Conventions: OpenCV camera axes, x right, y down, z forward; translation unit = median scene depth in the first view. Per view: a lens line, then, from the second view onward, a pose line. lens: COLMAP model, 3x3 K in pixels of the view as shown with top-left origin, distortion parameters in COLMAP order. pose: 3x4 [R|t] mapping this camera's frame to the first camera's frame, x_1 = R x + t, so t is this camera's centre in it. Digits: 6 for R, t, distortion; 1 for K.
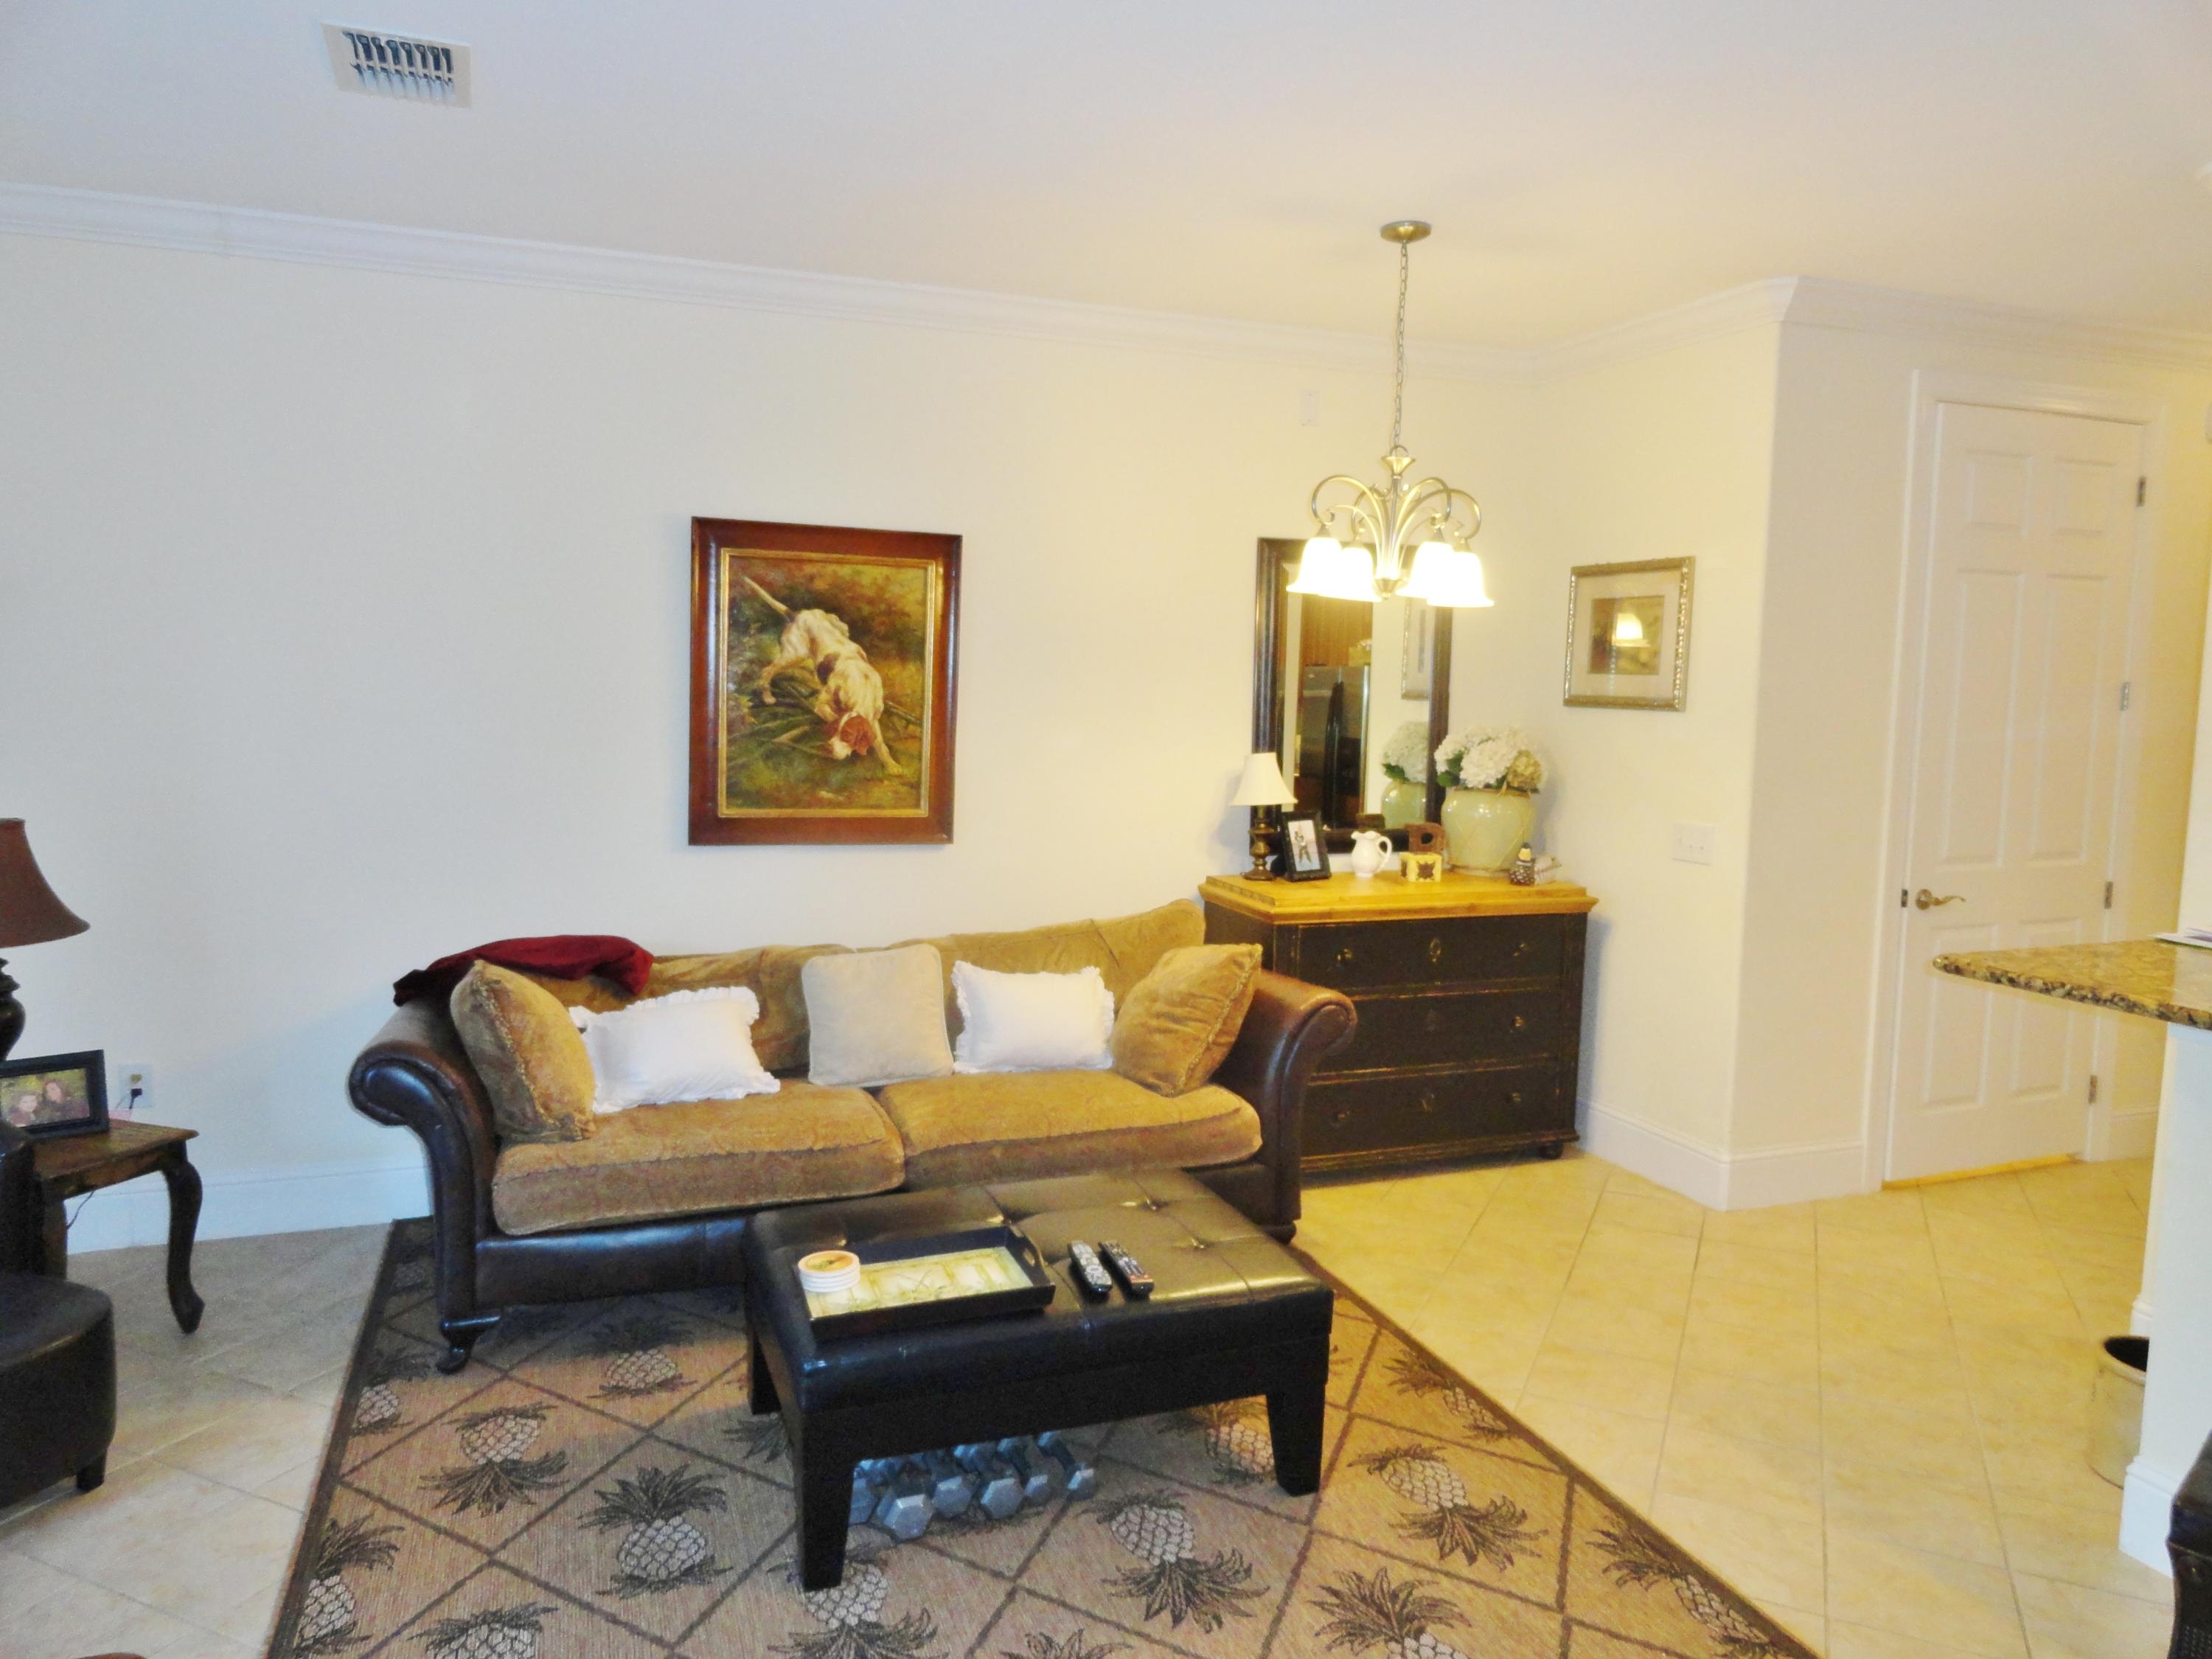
lens RADIAL K [[1519.7, 0, 1109.8], [0, 1519.7, 832.0], [0, 0, 1]] dist [0.007733, -0.001213]
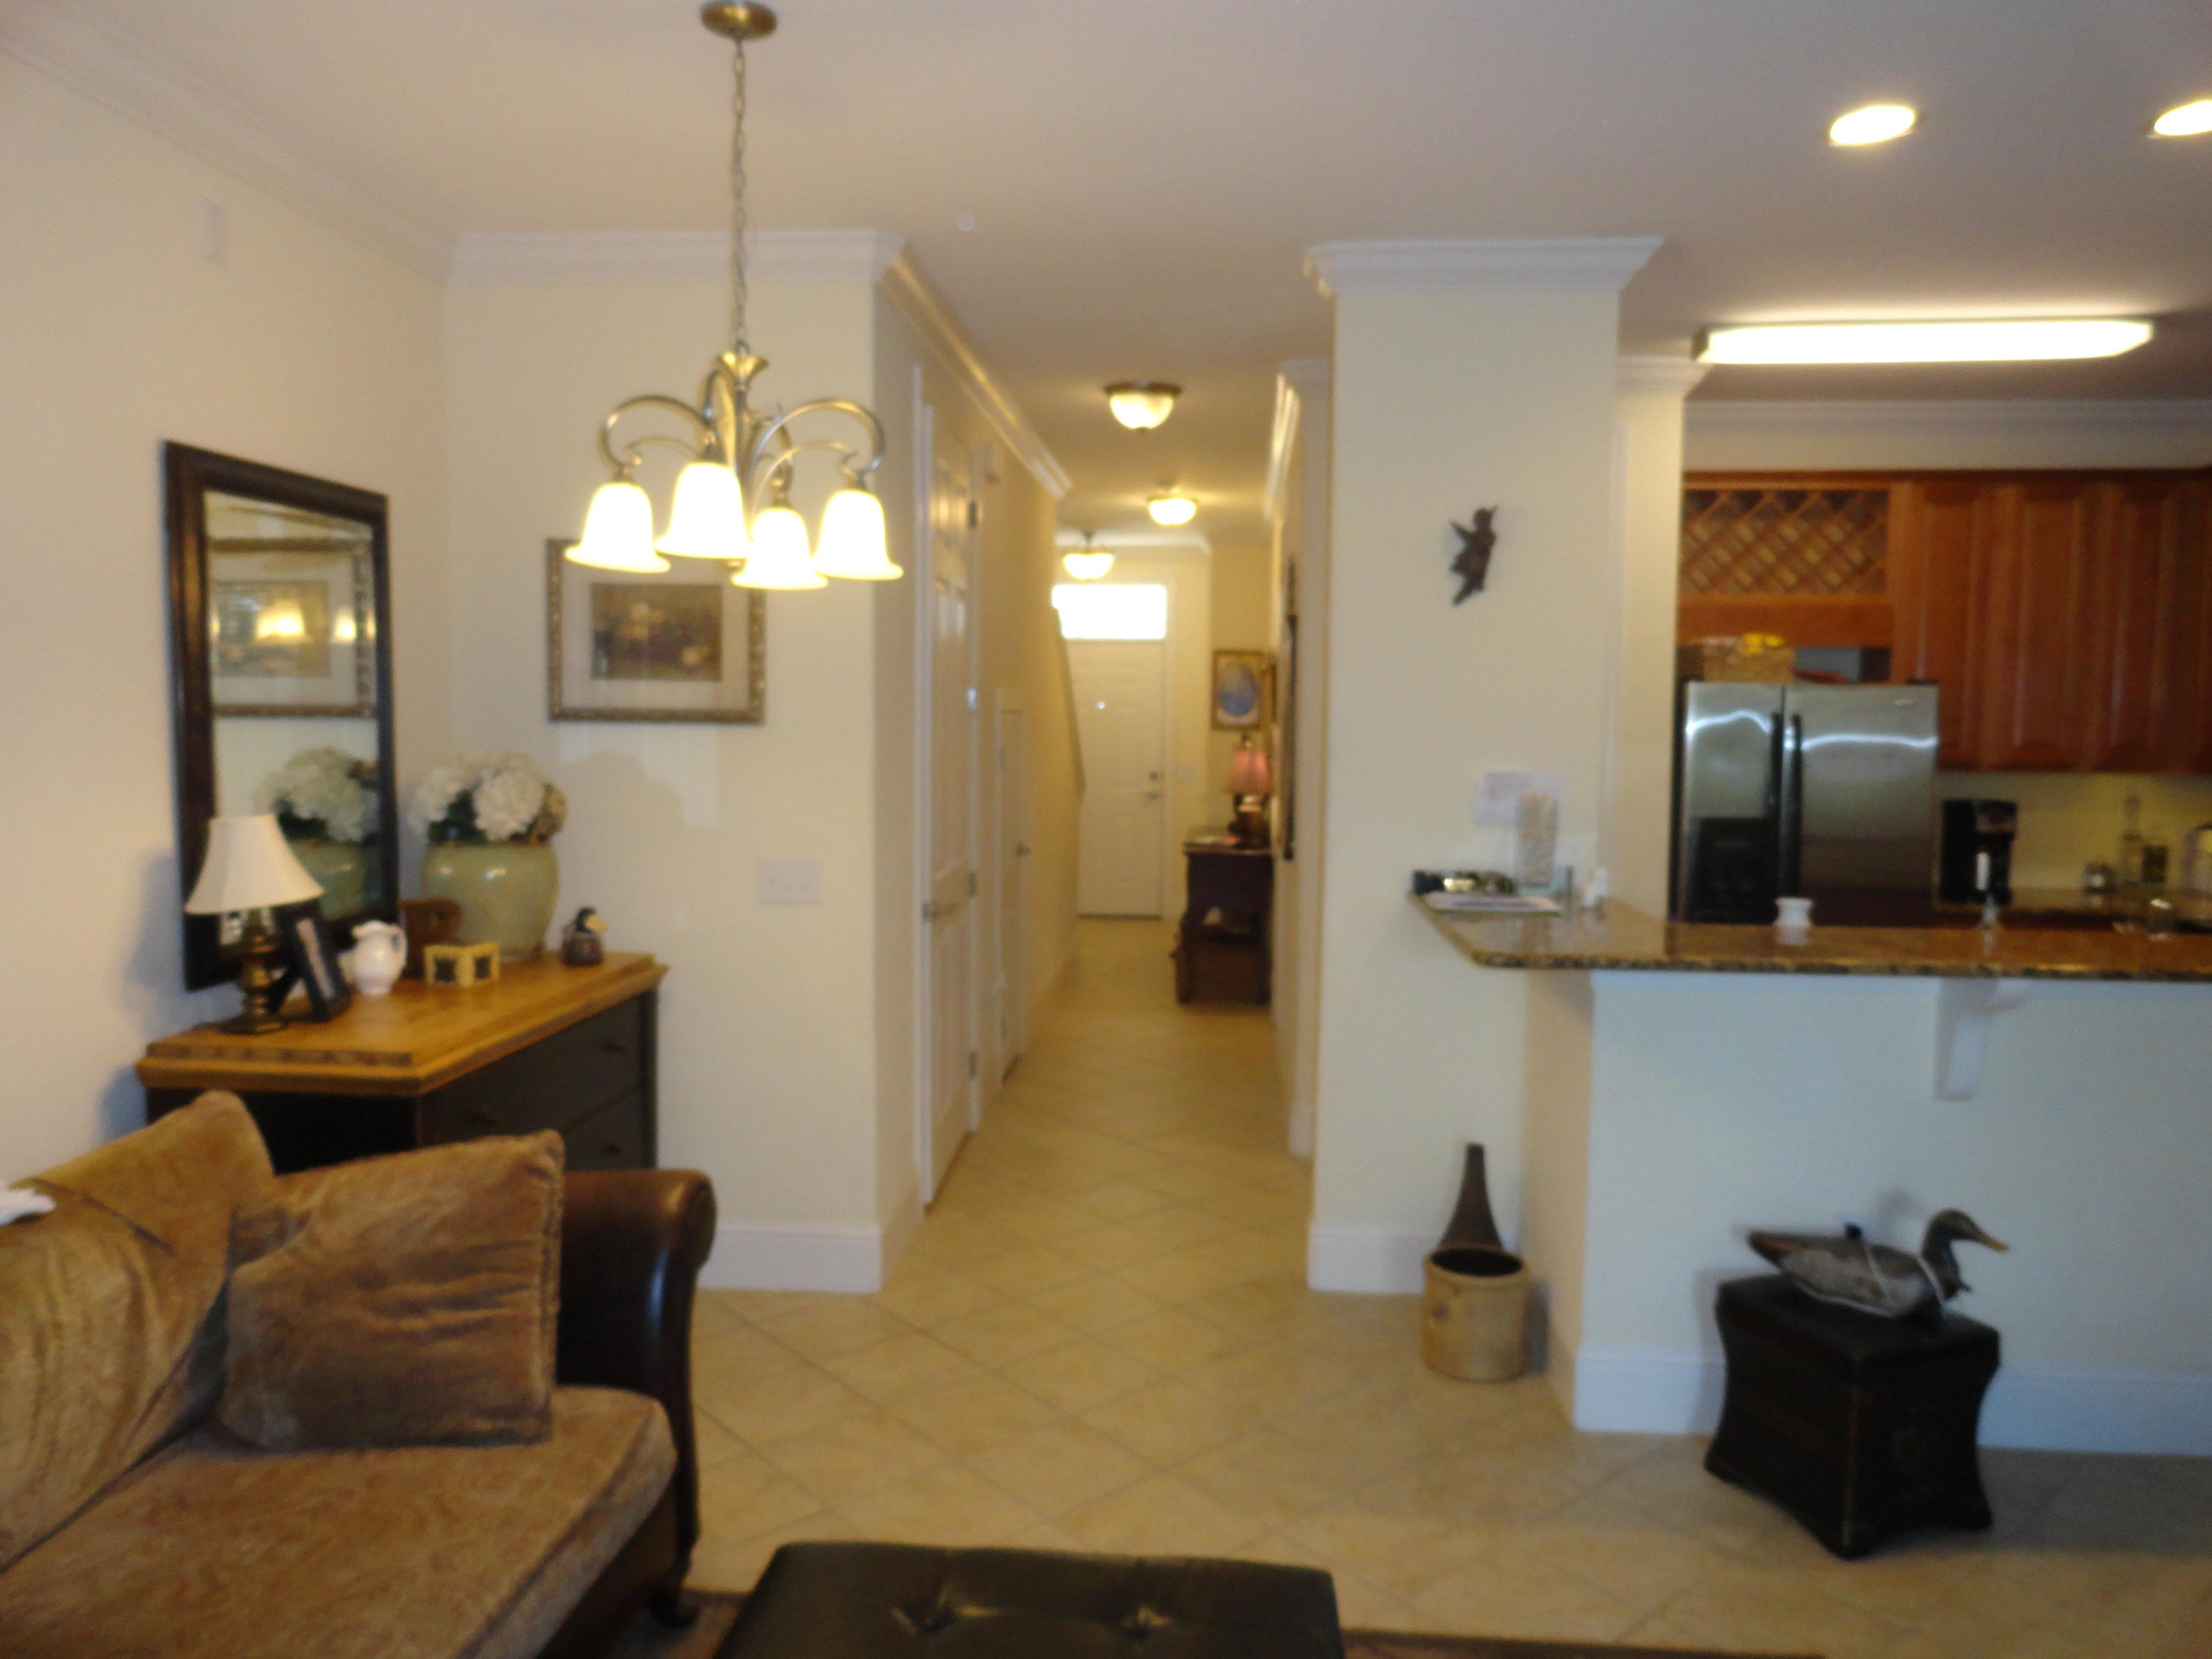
lens RADIAL K [[1519.7, 0, 1109.9], [0, 1519.7, 826.6], [0, 0, 1]] dist [0.007733, -0.001213]
pose [[0.421717, -0.084334, 0.902797, -0.297012], [0.090594, 0.994602, 0.050592, -0.048249], [-0.902190, 0.060453, 0.427081, 0.467632]]
